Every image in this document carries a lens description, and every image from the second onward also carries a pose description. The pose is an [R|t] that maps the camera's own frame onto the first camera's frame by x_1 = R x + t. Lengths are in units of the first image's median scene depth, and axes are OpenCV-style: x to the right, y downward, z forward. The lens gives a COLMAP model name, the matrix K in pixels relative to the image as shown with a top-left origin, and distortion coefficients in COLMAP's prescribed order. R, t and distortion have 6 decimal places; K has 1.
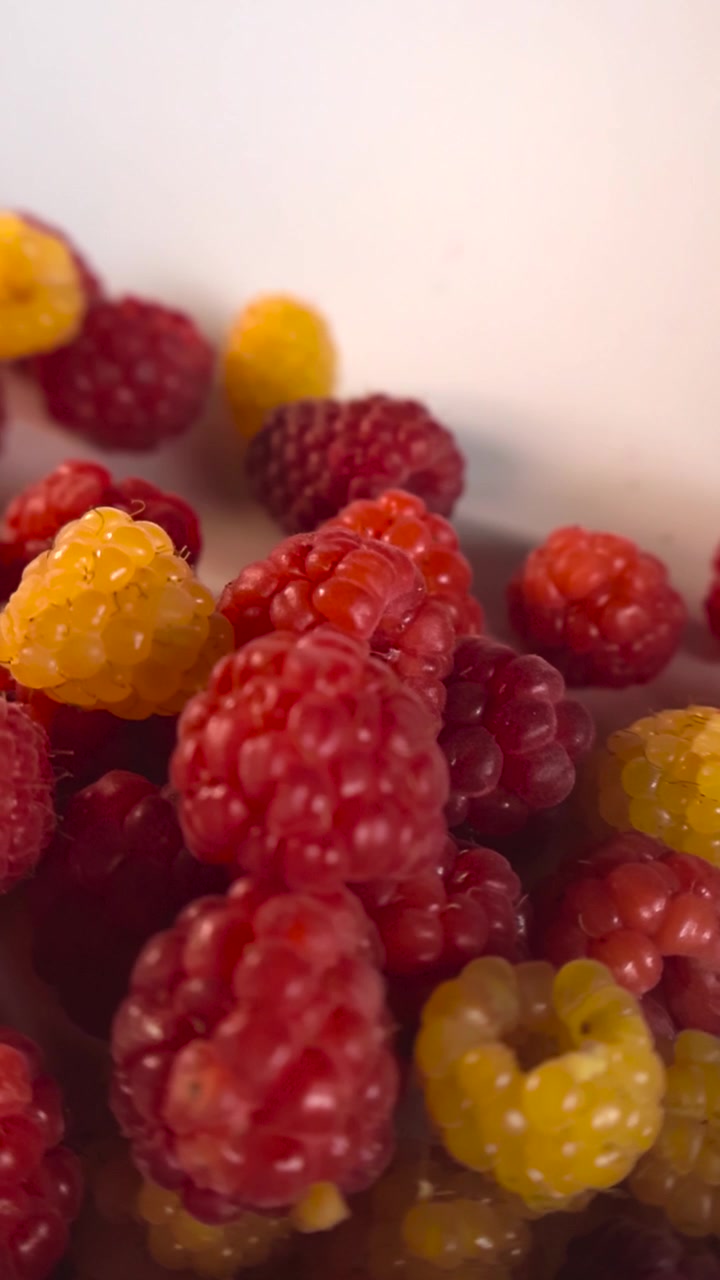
lens RADIAL K [[1315.1, 0, 360.0], [0, 1315.1, 640.0], [0, 0, 1]] dist [0.019055, -0.210033]
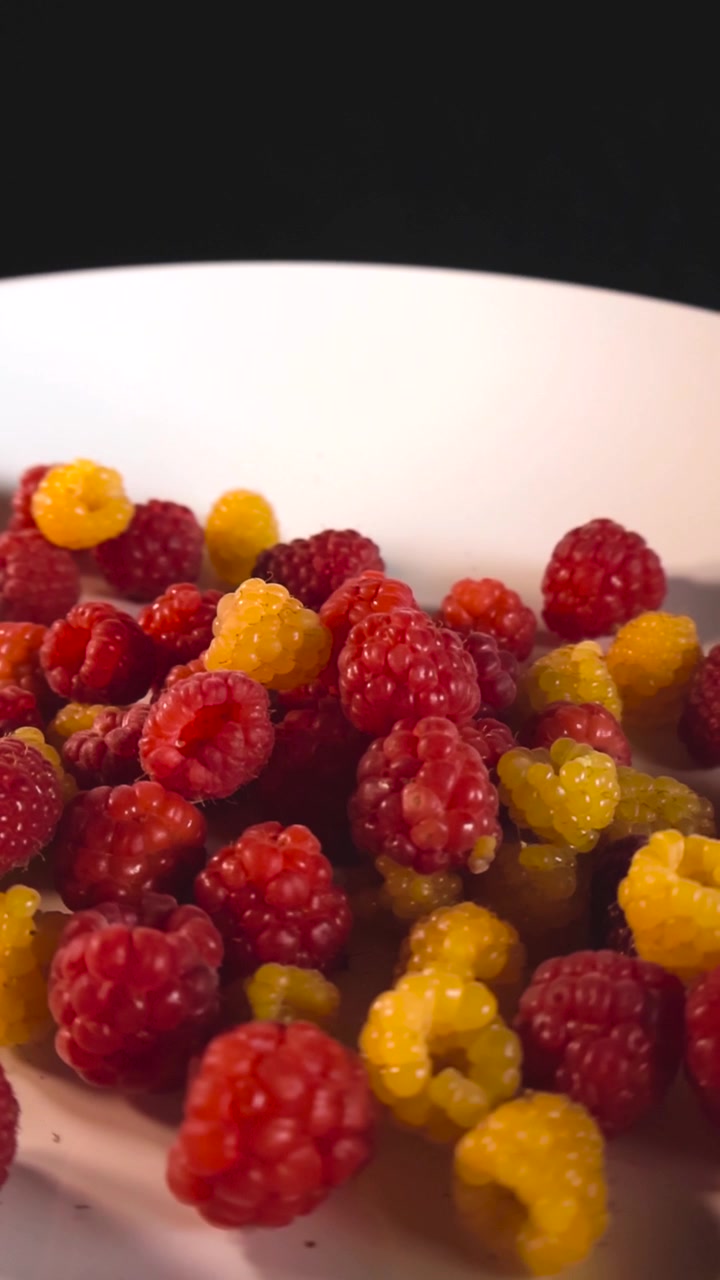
lens RADIAL K [[1315.1, 0, 360.0], [0, 1315.1, 640.0], [0, 0, 1]] dist [0.019055, -0.210033]
pose [[0.956755, -0.159958, 0.242967, -0.510000], [0.205254, 0.963081, -0.174202, 0.332987], [-0.206132, 0.216538, 0.954265, -0.768605]]
